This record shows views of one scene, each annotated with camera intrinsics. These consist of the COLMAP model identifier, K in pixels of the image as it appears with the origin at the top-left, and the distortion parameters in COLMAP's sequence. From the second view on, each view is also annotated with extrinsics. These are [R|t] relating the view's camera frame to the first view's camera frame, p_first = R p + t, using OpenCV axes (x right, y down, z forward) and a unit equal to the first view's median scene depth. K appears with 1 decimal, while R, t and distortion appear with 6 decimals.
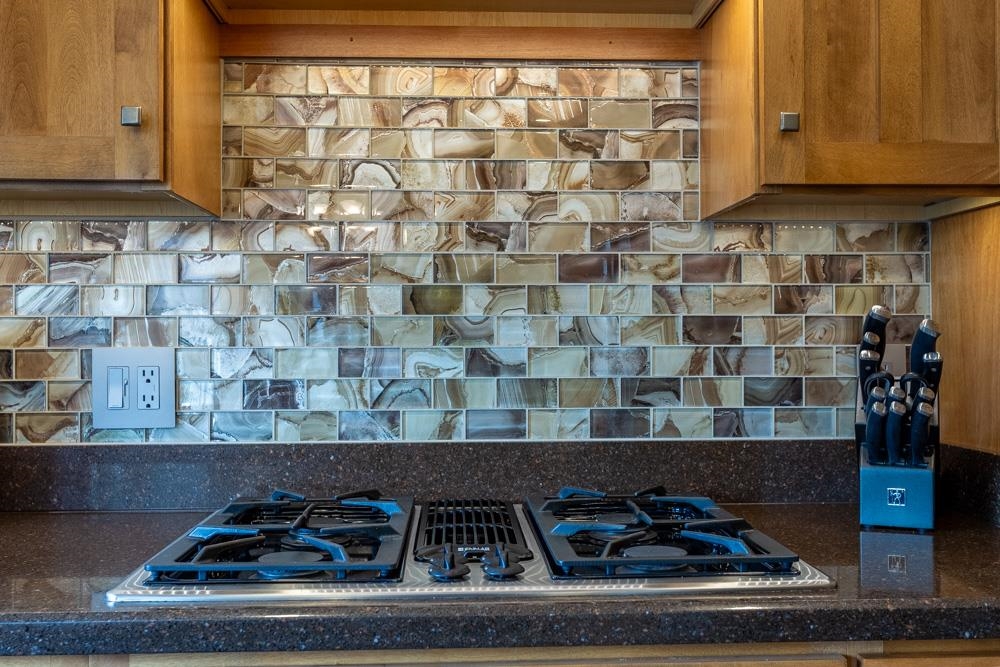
lens RADIAL K [[1023.7, 0, 501.7], [0, 1023.7, 332.4], [0, 0, 1]] dist [-0.003528, 0.000000]
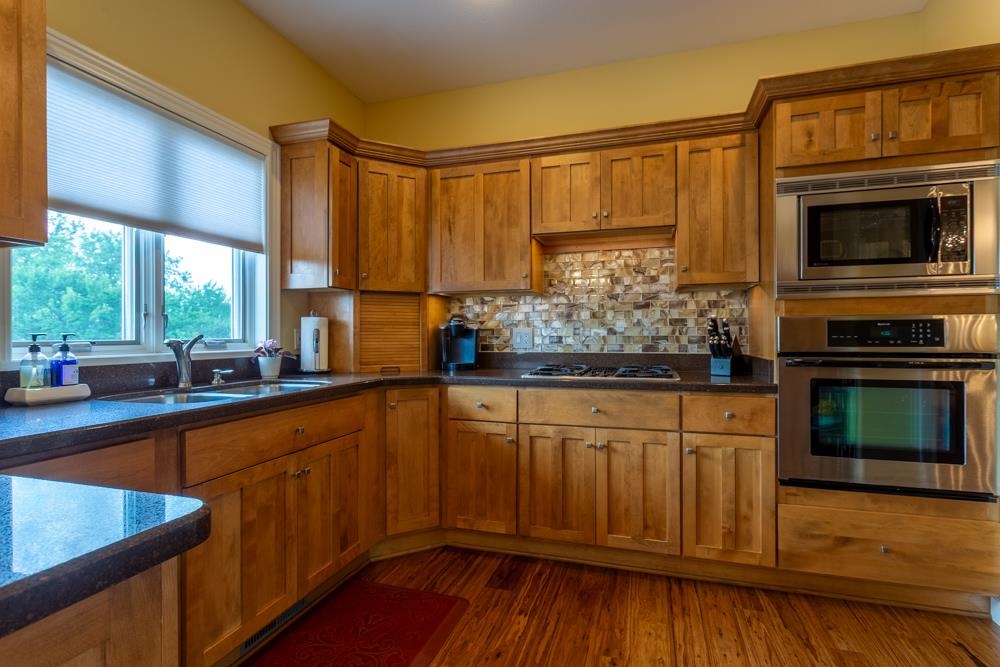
lens RADIAL K [[477.4, 0, 502.7], [0, 477.4, 331.2], [0, 0, 1]] dist [-0.001832, -0.000132]
pose [[0.938661, -0.002254, -0.344833, 0.206752], [0.006042, 0.999933, 0.009912, 0.008581], [0.344787, -0.011388, 0.938612, -0.764106]]
